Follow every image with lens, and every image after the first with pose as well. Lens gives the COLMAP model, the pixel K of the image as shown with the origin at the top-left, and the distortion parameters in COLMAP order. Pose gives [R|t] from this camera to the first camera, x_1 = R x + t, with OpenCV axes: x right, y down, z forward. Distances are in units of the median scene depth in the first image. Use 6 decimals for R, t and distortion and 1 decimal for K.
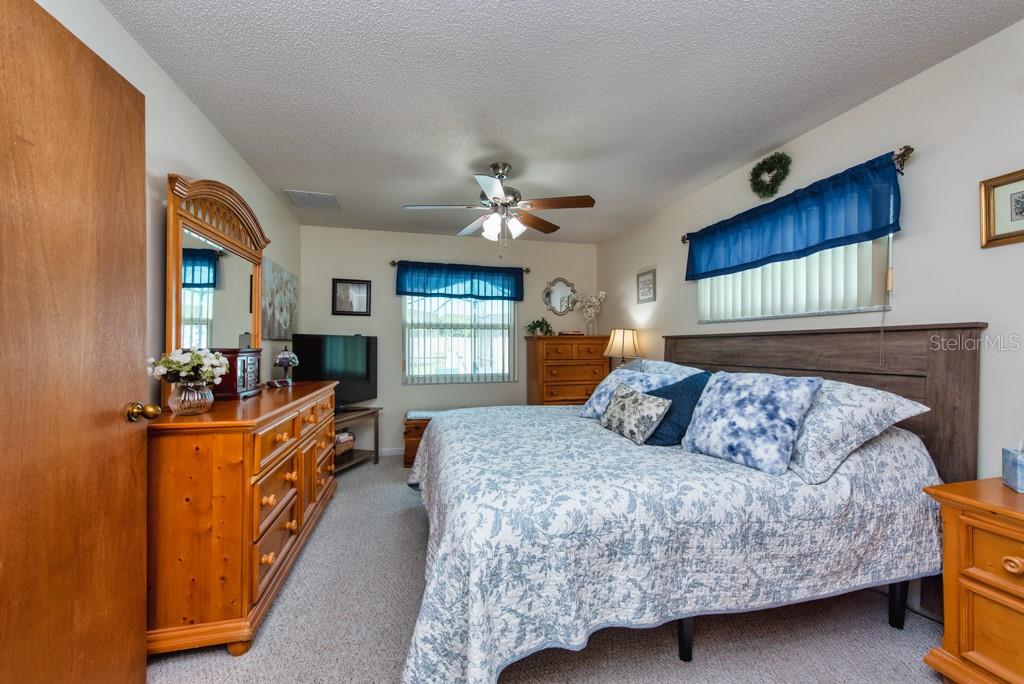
lens RADIAL K [[403.5, 0, 514.1], [0, 403.5, 341.9], [0, 0, 1]] dist [0.014987, -0.003848]
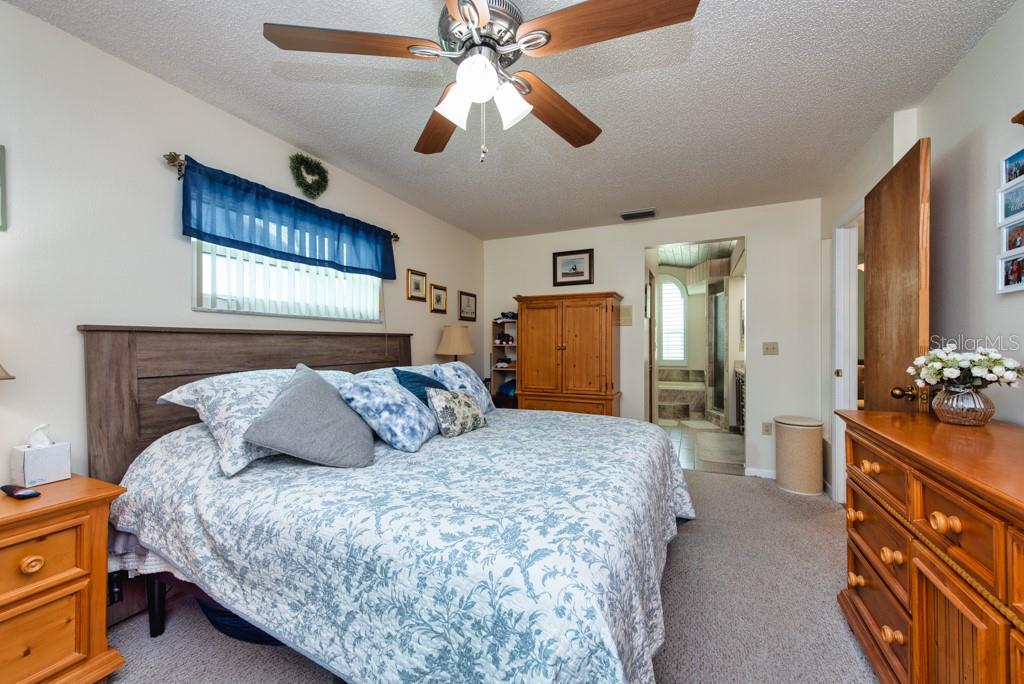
lens RADIAL K [[403.5, 0, 509.2], [0, 403.5, 341.5], [0, 0, 1]] dist [0.014987, -0.003848]
pose [[-0.773886, 0.011973, 0.633212, -0.412104], [0.003409, 0.999886, -0.014740, 0.018057], [-0.633316, -0.009248, -0.773838, 1.557919]]
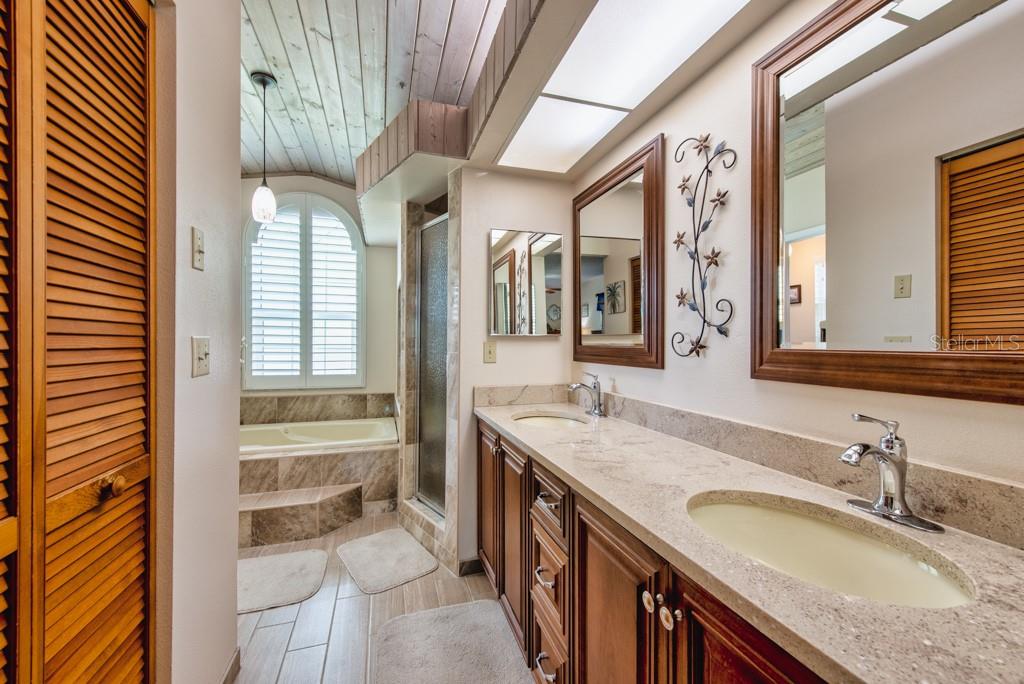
lens RADIAL K [[403.5, 0, 516.4], [0, 403.5, 342.4], [0, 0, 1]] dist [0.014987, -0.003848]
pose [[-0.997423, -0.001330, -0.071730, -0.287652], [-0.000825, 0.999975, -0.007066, 0.013781], [0.071738, -0.006988, -0.997399, 1.075913]]
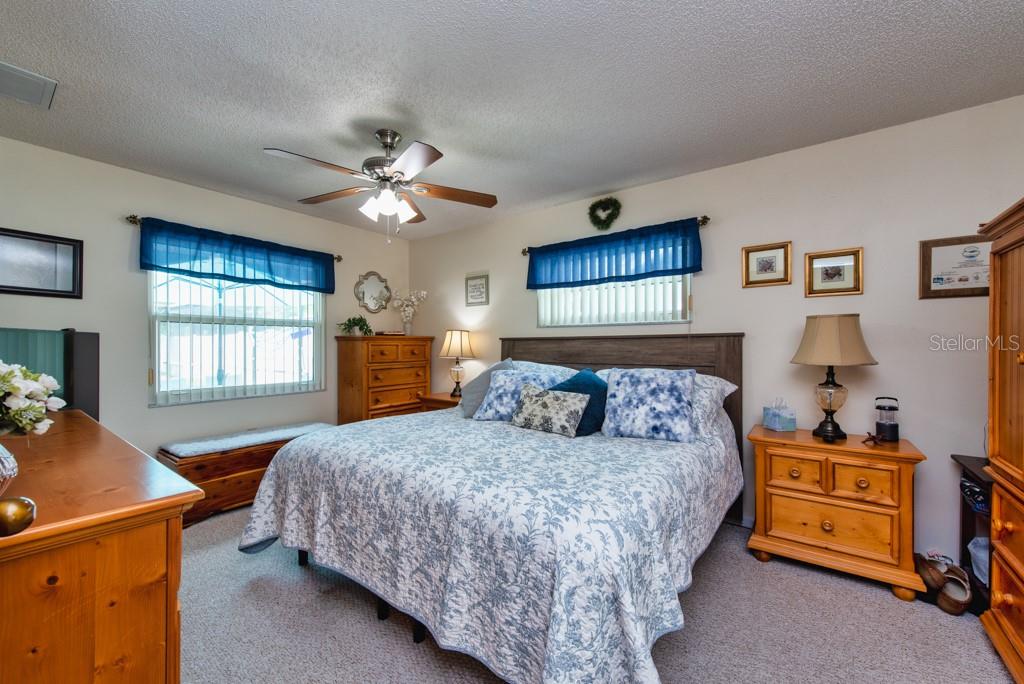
lens RADIAL K [[403.5, 0, 508.6], [0, 403.5, 344.2], [0, 0, 1]] dist [0.014987, -0.003848]
pose [[0.779788, 0.001494, 0.626042, -0.424813], [-0.004570, 0.999984, 0.003306, -0.001497], [-0.626027, -0.005439, 0.779782, 0.211267]]
